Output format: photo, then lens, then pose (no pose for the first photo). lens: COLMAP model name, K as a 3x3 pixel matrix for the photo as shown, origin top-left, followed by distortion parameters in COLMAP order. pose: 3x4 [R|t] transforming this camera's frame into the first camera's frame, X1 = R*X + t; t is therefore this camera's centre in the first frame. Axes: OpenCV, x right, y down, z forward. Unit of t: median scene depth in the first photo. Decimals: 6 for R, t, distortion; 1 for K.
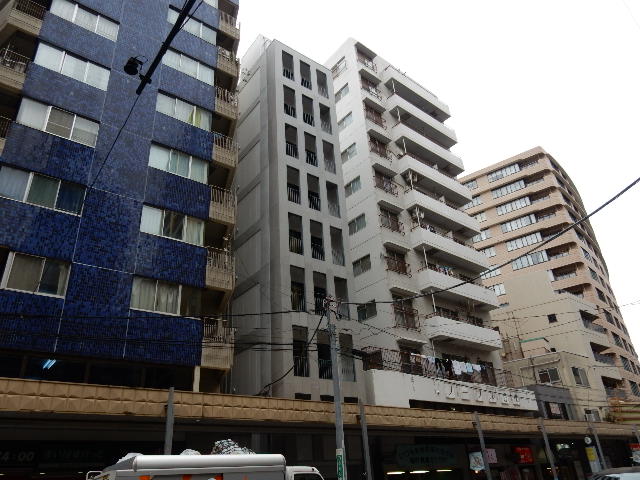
lens RADIAL K [[474.3, 0, 320.3], [0, 474.3, 242.7], [0, 0, 1]] dist [-0.002972, 0.000943]
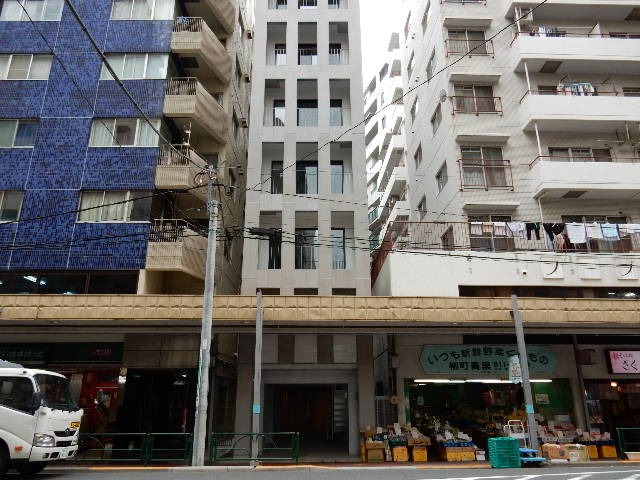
lens RADIAL K [[474.3, 0, 320.3], [0, 474.3, 242.7], [0, 0, 1]] dist [-0.002972, 0.000943]
pose [[0.791998, -0.132265, -0.596024, 0.509885], [0.240463, 0.964919, 0.105399, 0.160744], [0.561174, -0.226798, 0.796019, 0.369964]]
